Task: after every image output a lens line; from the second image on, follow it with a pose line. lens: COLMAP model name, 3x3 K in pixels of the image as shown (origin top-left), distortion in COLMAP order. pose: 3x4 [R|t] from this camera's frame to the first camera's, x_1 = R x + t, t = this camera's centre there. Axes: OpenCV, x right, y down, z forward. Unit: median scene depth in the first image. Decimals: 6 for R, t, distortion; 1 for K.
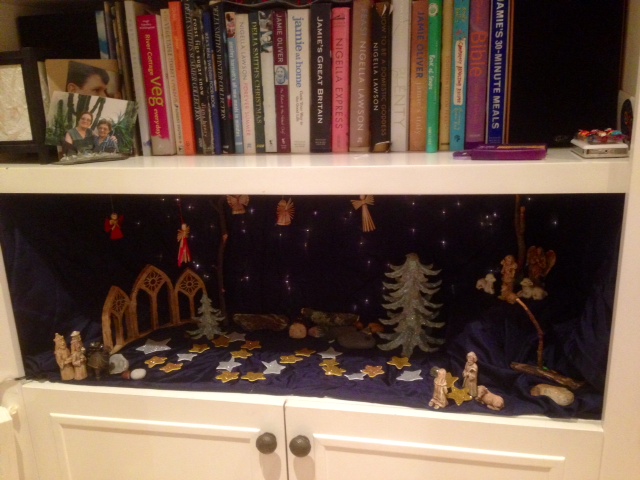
lens RADIAL K [[584.4, 0, 321.7], [0, 584.4, 241.0], [0, 0, 1]] dist [0.049358, 0.000000]
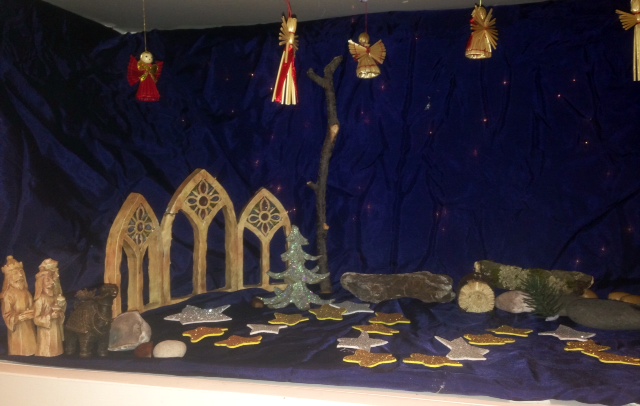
lens RADIAL K [[602.1, 0, 313.2], [0, 602.1, 200.9], [0, 0, 1]] dist [0.049058, 0.000000]
pose [[0.998289, 0.027886, -0.051390, -0.159522], [-0.036998, 0.981869, -0.185918, 0.174804], [0.045273, 0.187501, 0.981221, 0.461926]]
